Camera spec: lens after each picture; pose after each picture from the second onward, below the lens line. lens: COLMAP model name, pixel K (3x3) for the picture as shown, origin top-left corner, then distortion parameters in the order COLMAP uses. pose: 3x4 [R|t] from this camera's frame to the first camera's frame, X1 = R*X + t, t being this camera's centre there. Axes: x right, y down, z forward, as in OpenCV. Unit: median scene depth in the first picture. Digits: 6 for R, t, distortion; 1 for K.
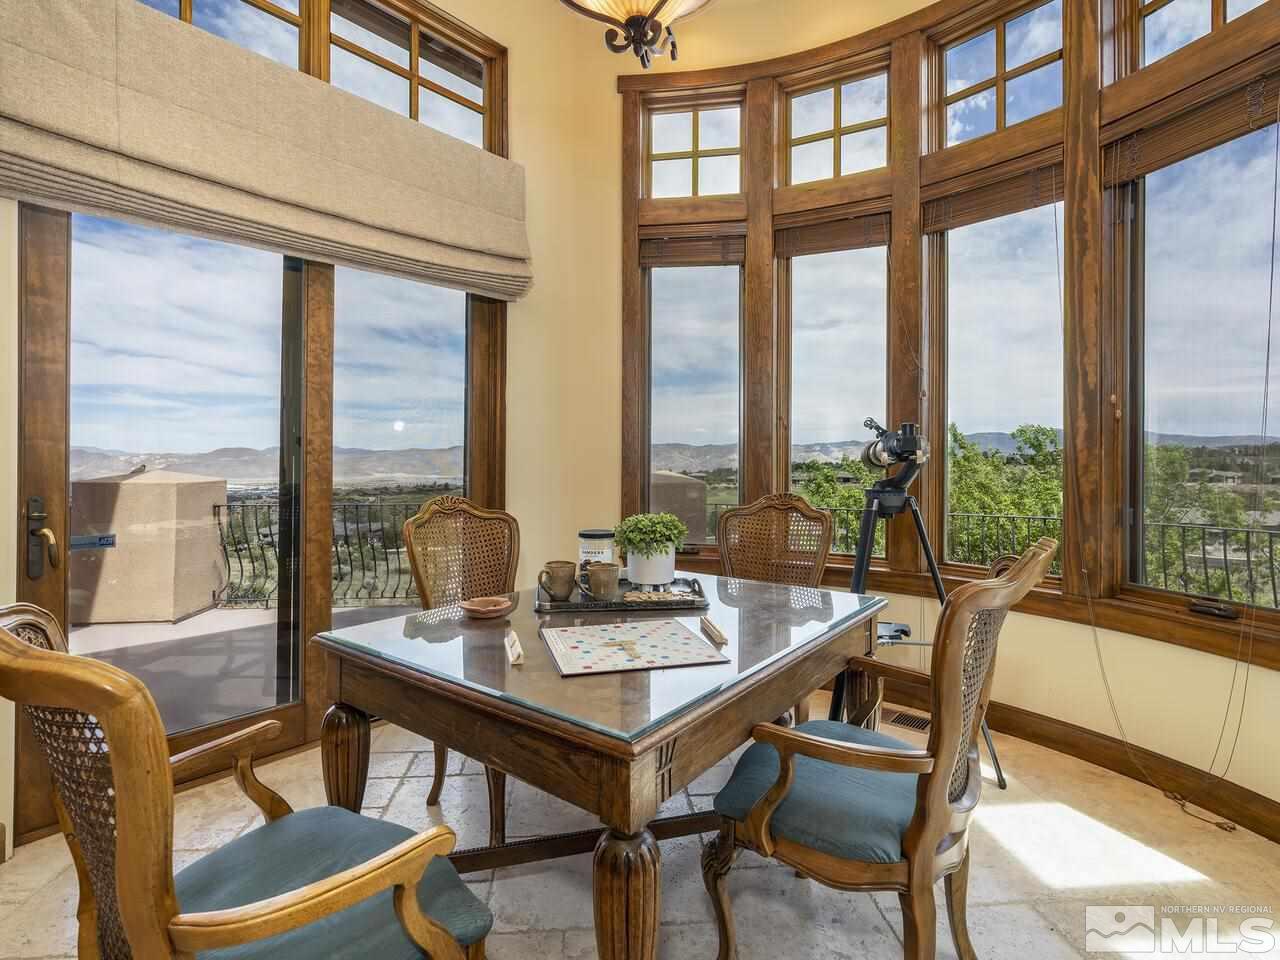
lens RADIAL K [[650.7, 0, 632.7], [0, 650.7, 468.4], [0, 0, 1]] dist [-0.006137, -0.000371]
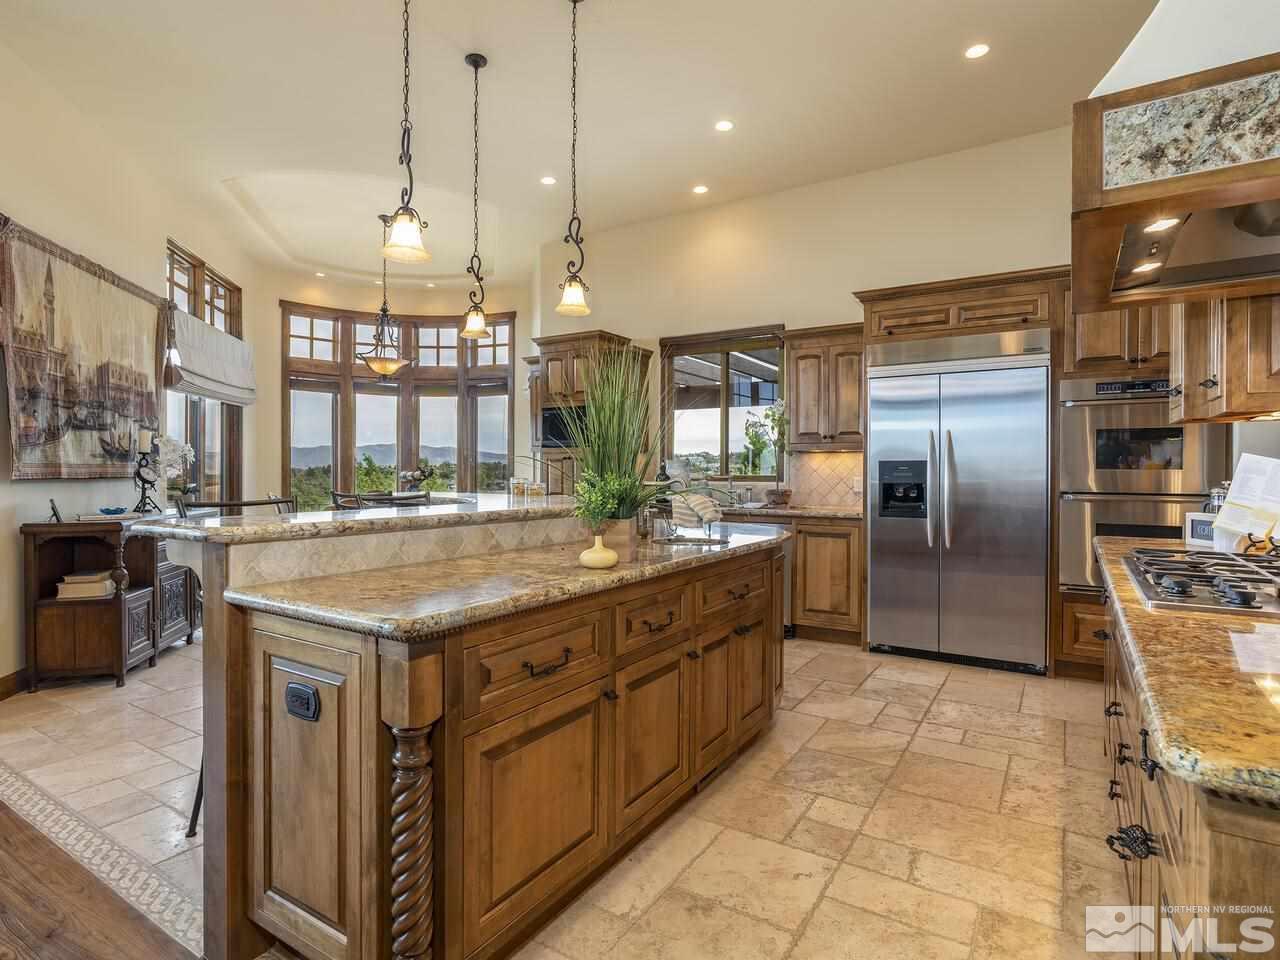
lens RADIAL K [[667.5, 0, 634.8], [0, 667.5, 477.5], [0, 0, 1]] dist [-0.012987, -0.000008]
pose [[0.608574, -0.004860, 0.793482, -1.139270], [0.007030, 0.999975, 0.000734, -0.012104], [-0.793466, 0.005131, 0.608593, -1.362351]]
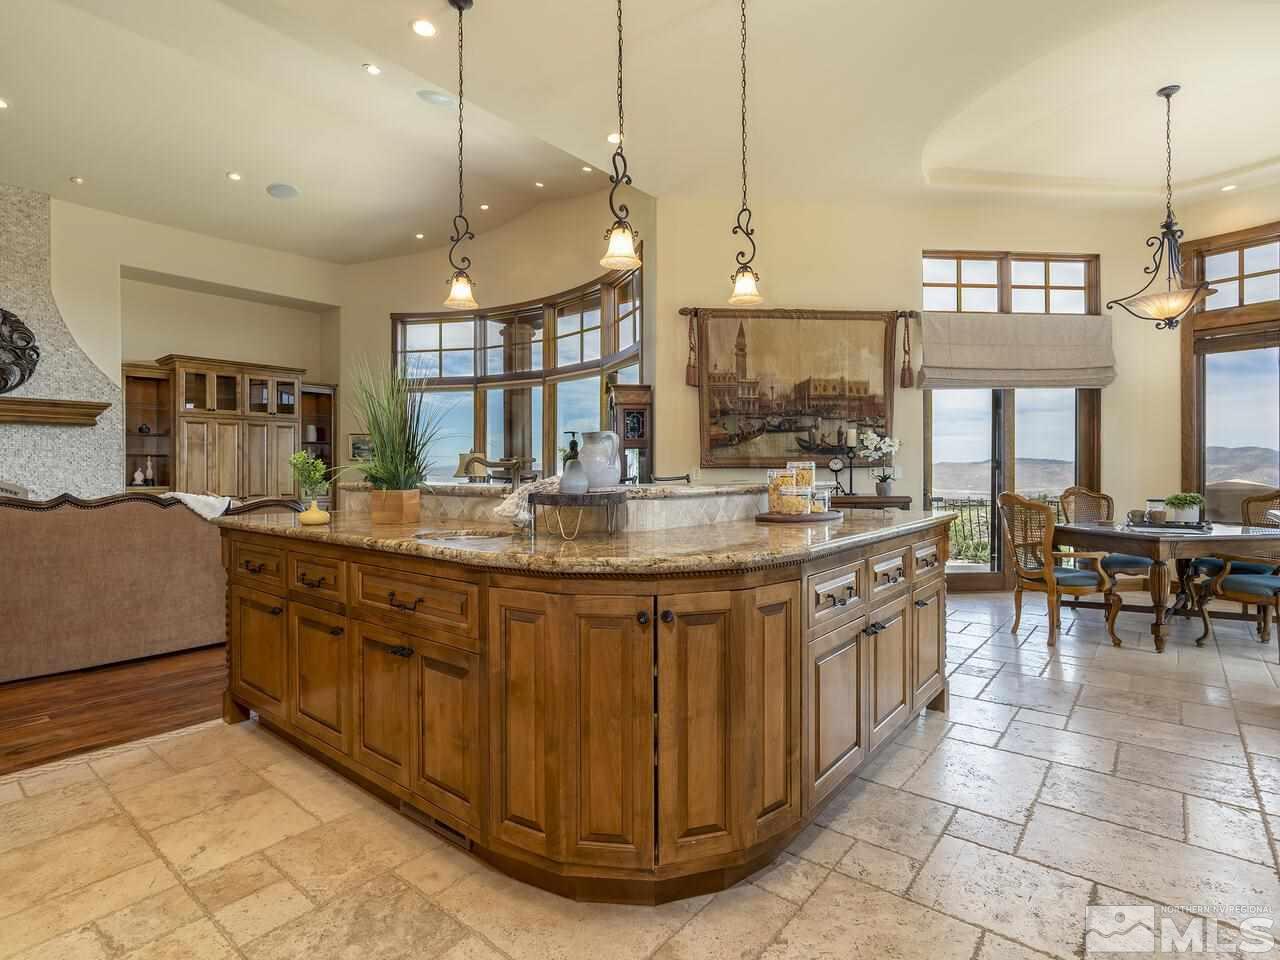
lens RADIAL K [[641.9, 0, 639.9], [0, 641.9, 473.8], [0, 0, 1]] dist [-0.009210, 0.000522]
pose [[0.725164, -0.000162, -0.688576, 0.114103], [-0.004669, 0.999976, -0.005153, 0.010892], [0.688560, 0.006951, 0.725146, -1.259613]]
